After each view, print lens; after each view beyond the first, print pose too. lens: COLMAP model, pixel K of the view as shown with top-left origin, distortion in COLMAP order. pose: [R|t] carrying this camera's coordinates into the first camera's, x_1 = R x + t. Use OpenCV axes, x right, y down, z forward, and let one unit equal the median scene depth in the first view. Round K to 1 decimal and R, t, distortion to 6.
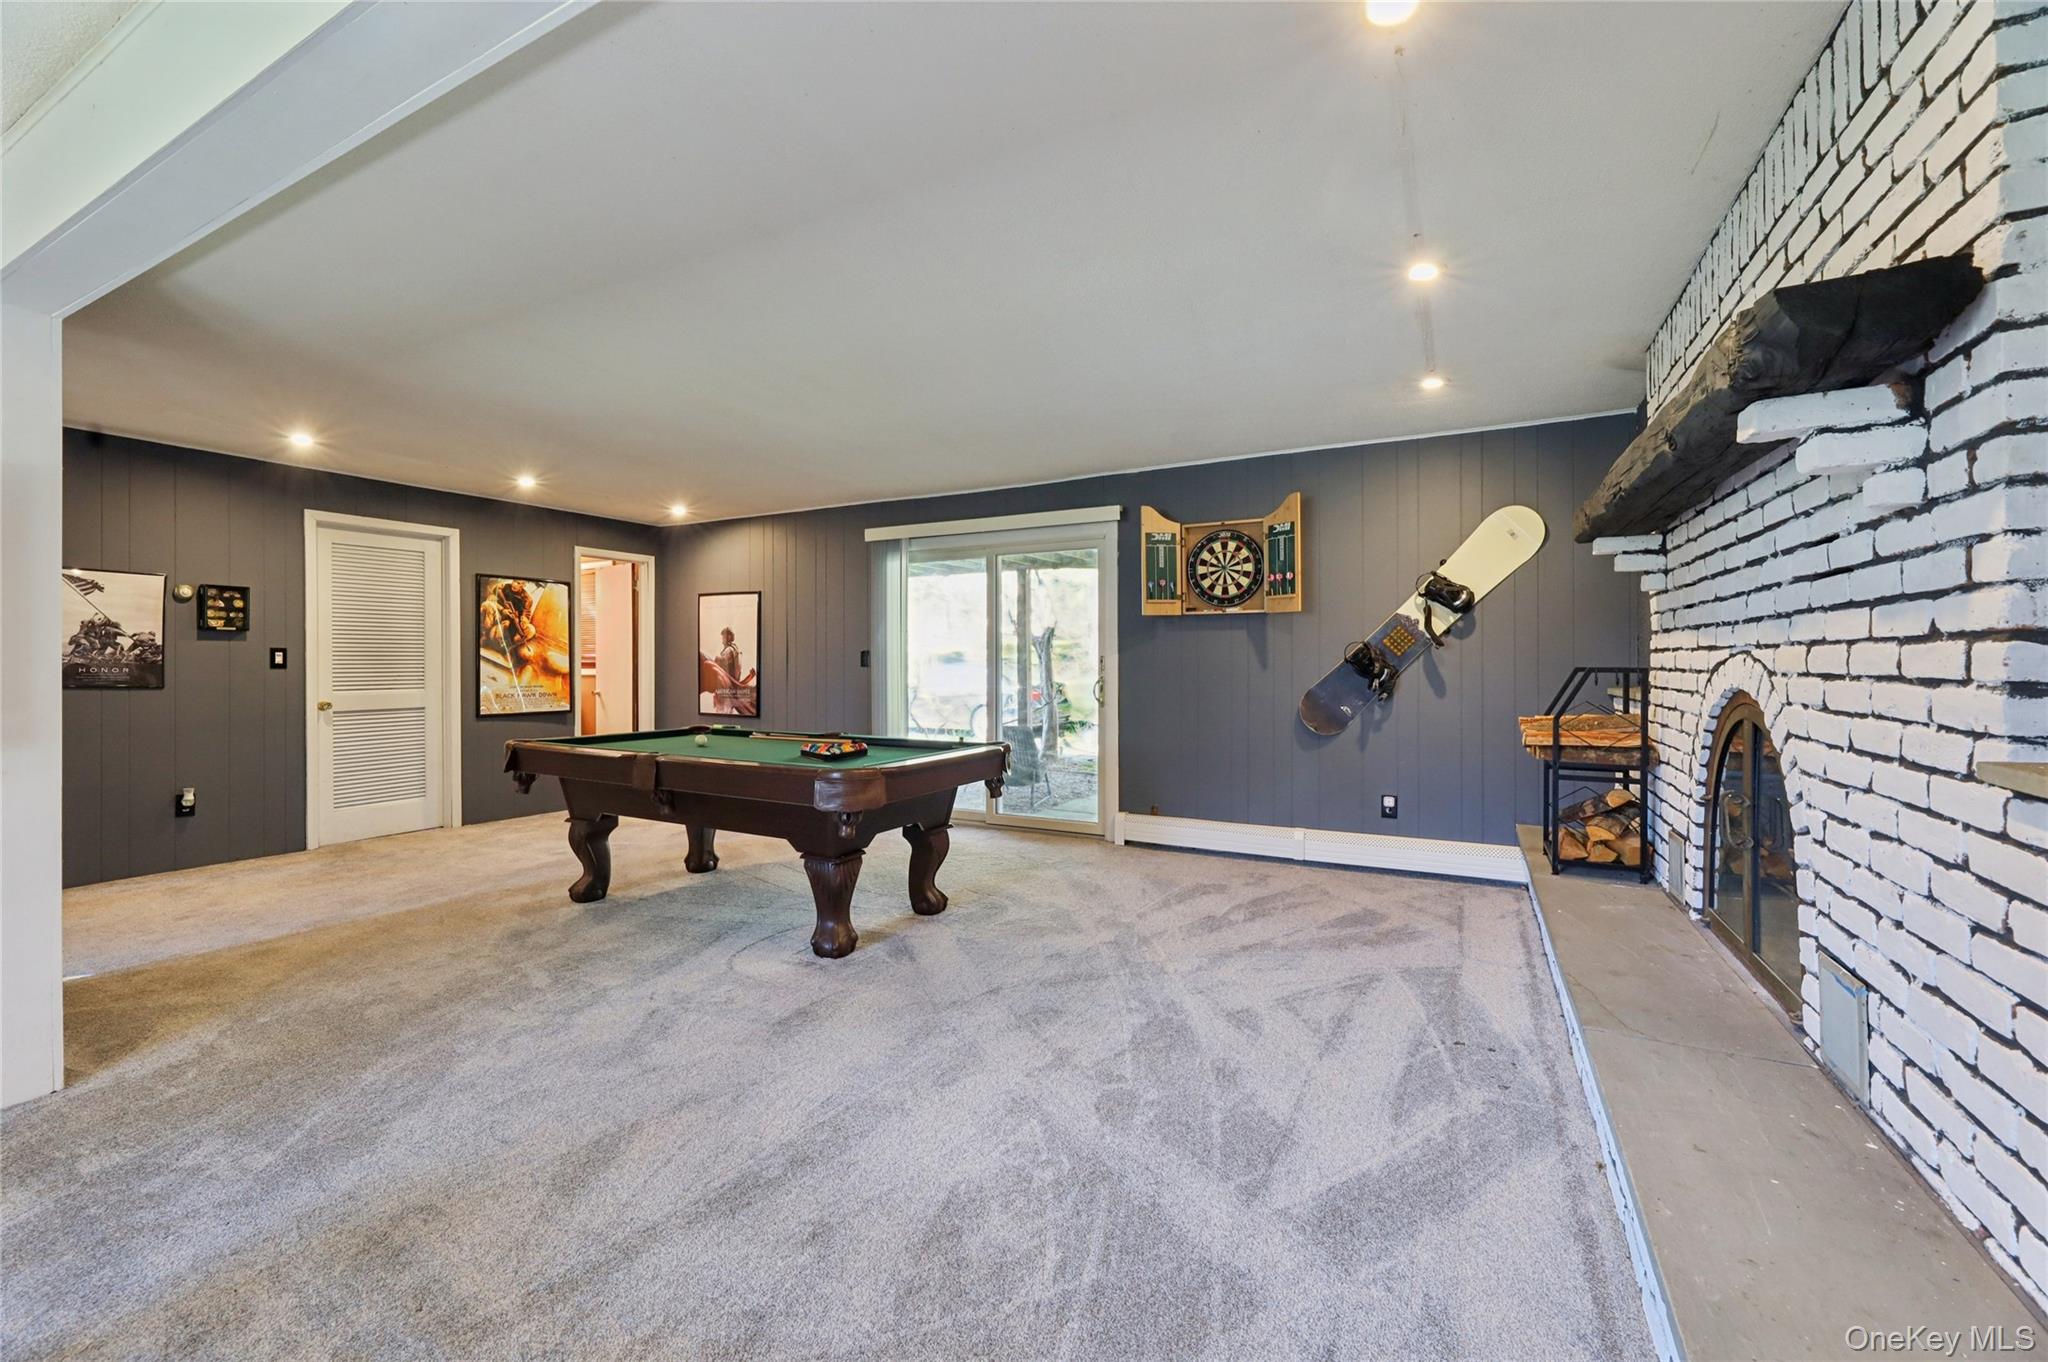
lens RADIAL K [[832.4, 0, 1020.1], [0, 832.4, 665.2], [0, 0, 1]] dist [-0.001742, -0.000451]
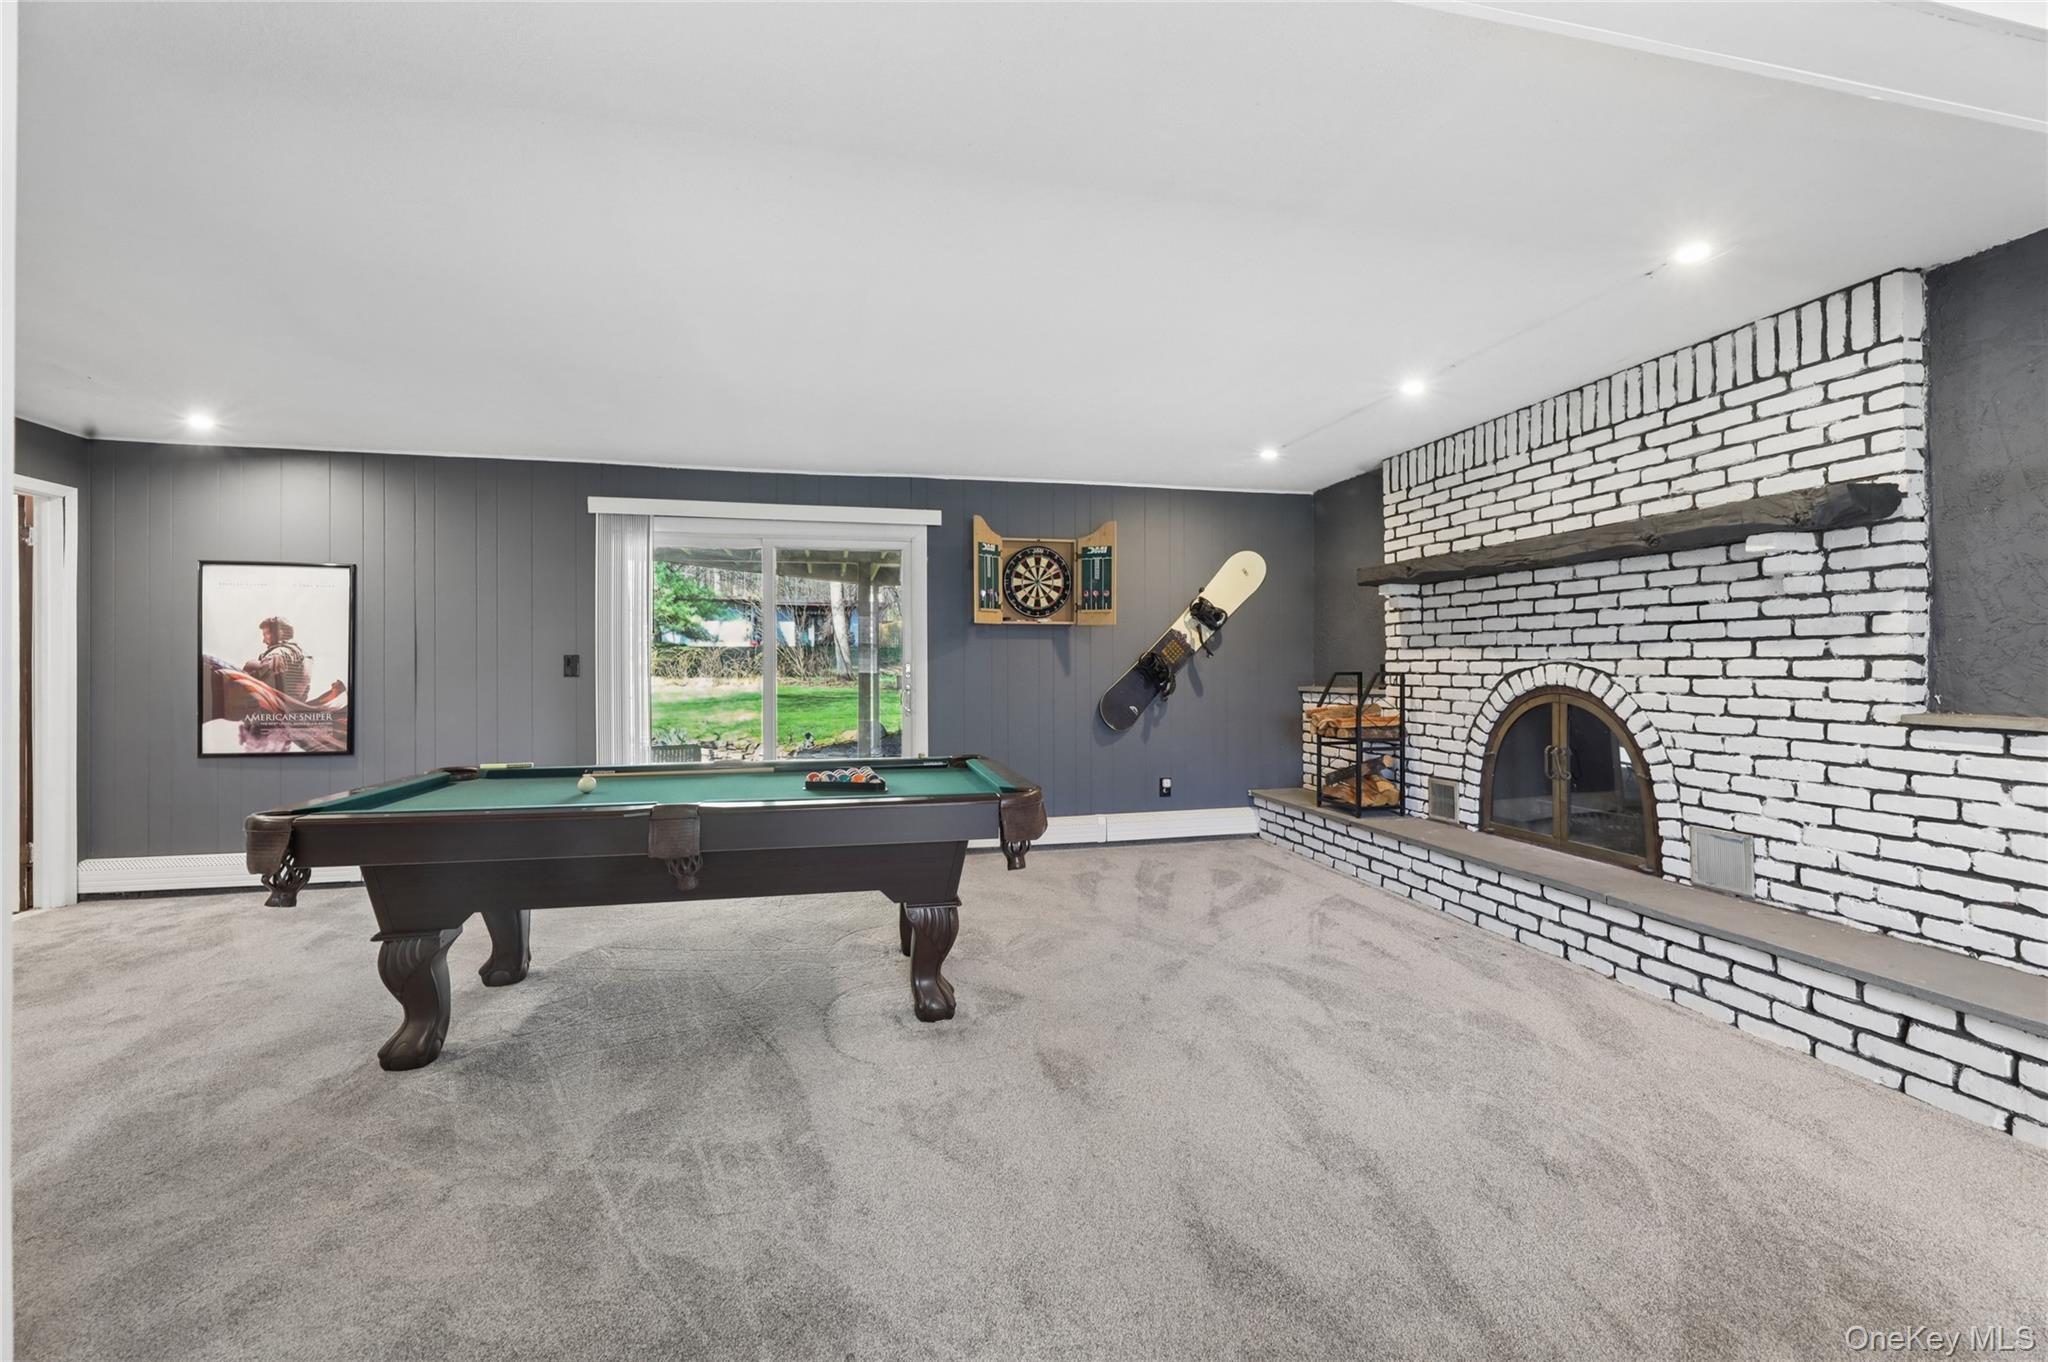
lens RADIAL K [[832.4, 0, 1024.6], [0, 832.4, 663.4], [0, 0, 1]] dist [-0.001742, -0.000451]
pose [[0.754953, 0.001346, 0.655778, -0.474353], [0.004538, 0.999963, -0.007277, -0.003279], [-0.655763, 0.008470, 0.754919, 0.197969]]
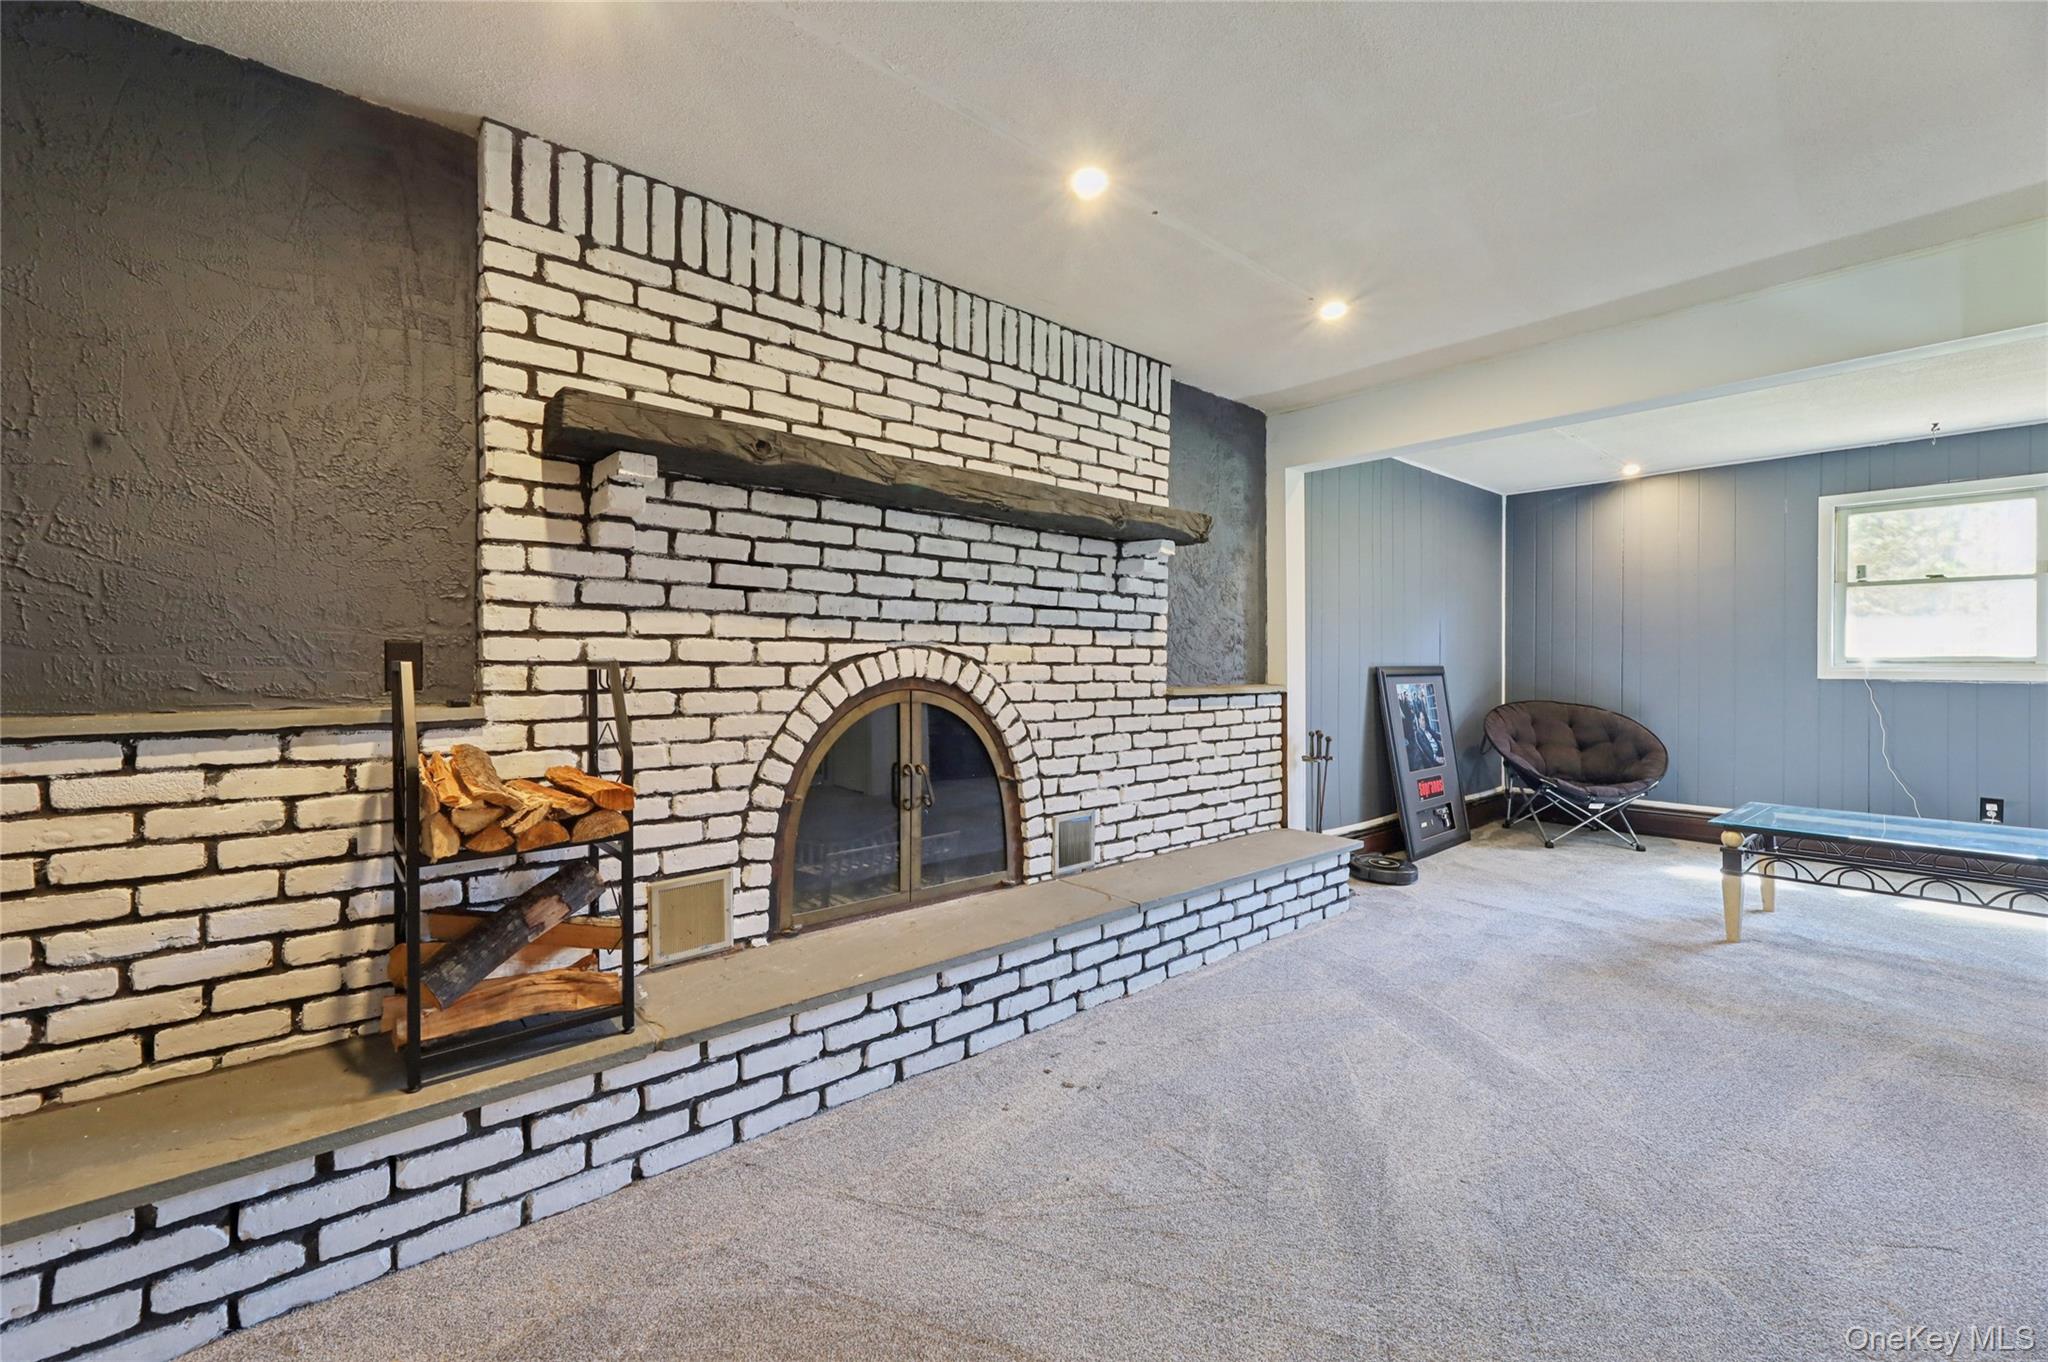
lens RADIAL K [[832.4, 0, 1024.5], [0, 832.4, 662.8], [0, 0, 1]] dist [-0.001742, -0.000451]
pose [[-0.929022, -0.003055, 0.370013, 0.123961], [-0.000704, 0.999979, 0.006490, -0.000125], [-0.370025, 0.005769, -0.929004, 0.934321]]
